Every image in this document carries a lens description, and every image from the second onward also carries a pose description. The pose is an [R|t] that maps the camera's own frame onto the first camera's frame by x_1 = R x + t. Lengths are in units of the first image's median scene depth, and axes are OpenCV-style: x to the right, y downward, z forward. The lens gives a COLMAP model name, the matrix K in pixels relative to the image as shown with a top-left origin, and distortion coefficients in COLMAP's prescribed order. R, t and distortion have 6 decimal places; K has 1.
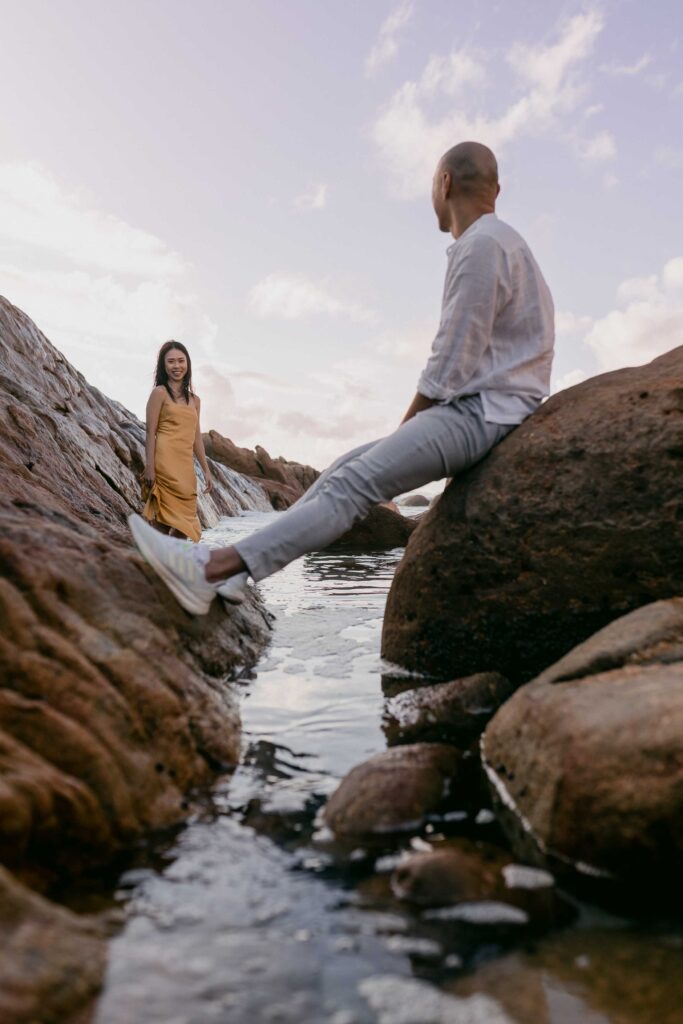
lens RADIAL K [[997.9, 0, 359.0], [0, 997.9, 513.8], [0, 0, 1]] dist [0.001353, 0.005138]
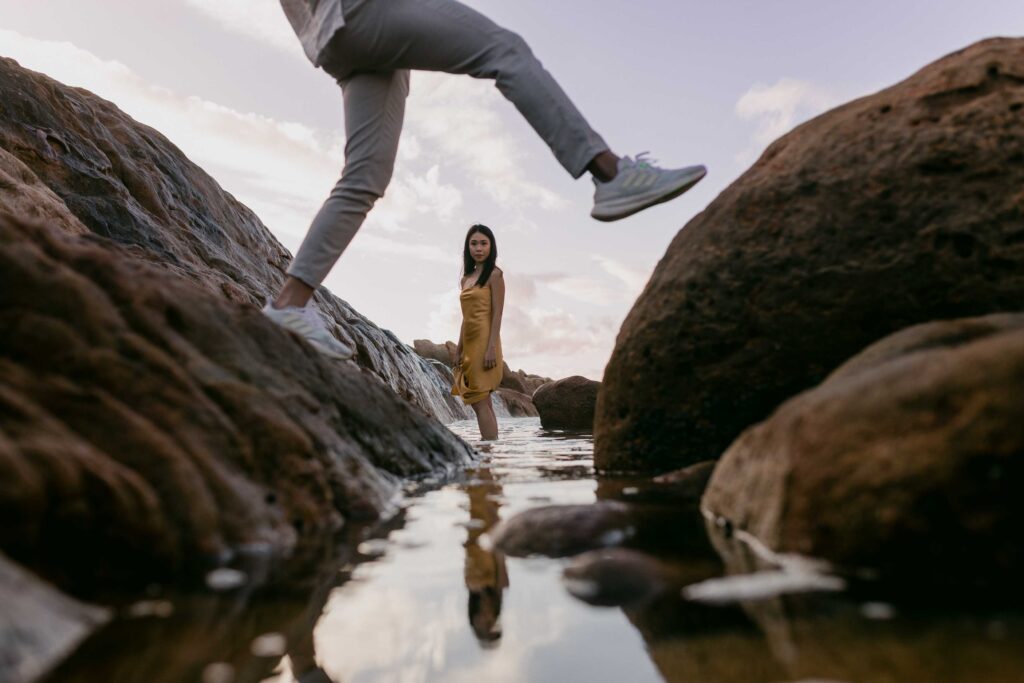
lens RADIAL K [[1016.9, 0, 515.9], [0, 1016.9, 347.5], [0, 0, 1]] dist [0.000809, -0.008704]
pose [[0.995897, -0.034096, -0.083825, 0.040083], [0.026925, 0.995997, -0.085232, 0.133928], [0.086396, 0.082625, 0.992829, 0.139852]]
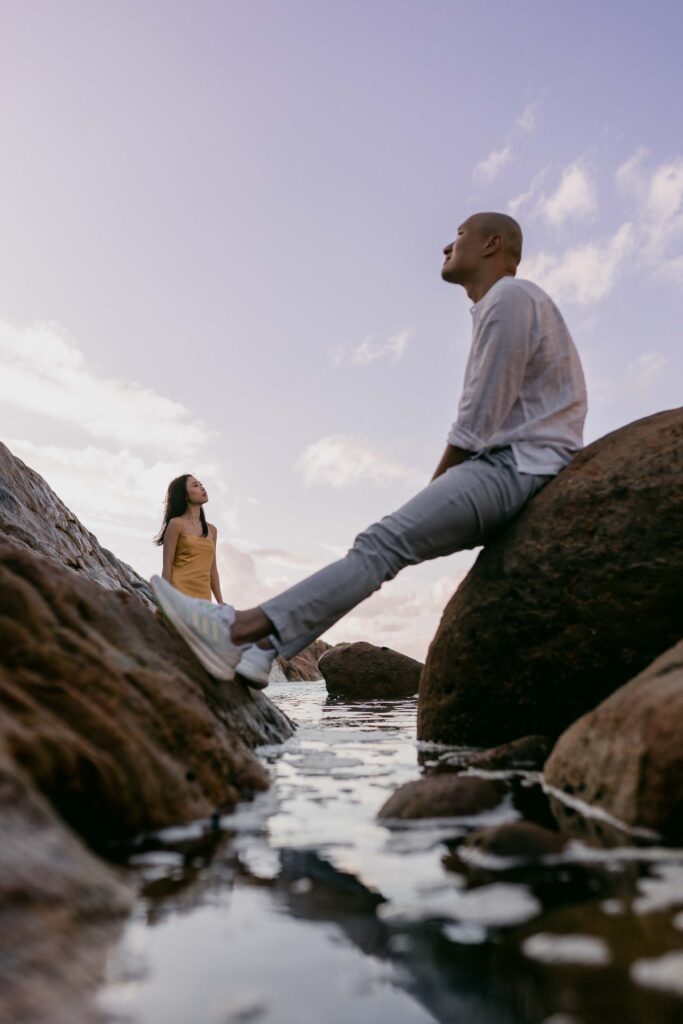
lens RADIAL K [[1016.9, 0, 338.3], [0, 1016.9, 536.7], [0, 0, 1]] dist [0.000809, -0.008704]
pose [[0.999130, -0.029329, -0.029665, -0.021057], [0.024428, 0.987791, -0.153860, 0.119340], [0.033815, 0.153001, 0.987647, 0.040266]]
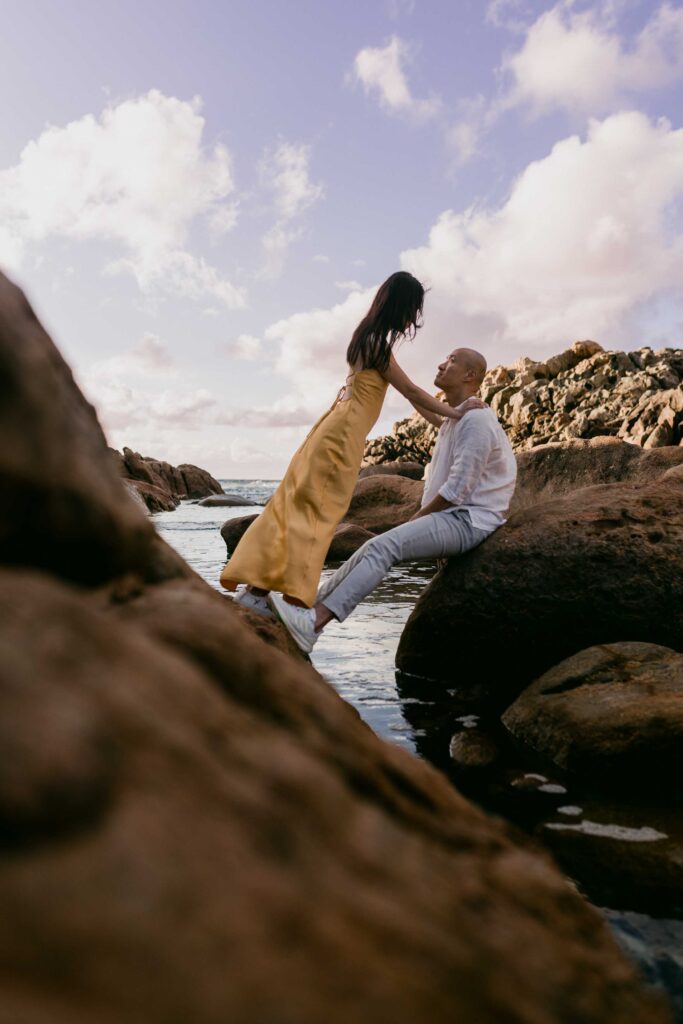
lens RADIAL K [[970.6, 0, 339.9], [0, 970.6, 484.1], [0, 0, 1]] dist [0.003036, -0.007479]
pose [[0.989624, 0.000659, 0.143680, -0.342293], [0.001912, 0.999841, -0.017753, -0.147998], [-0.143669, 0.017844, 0.989465, -0.582025]]
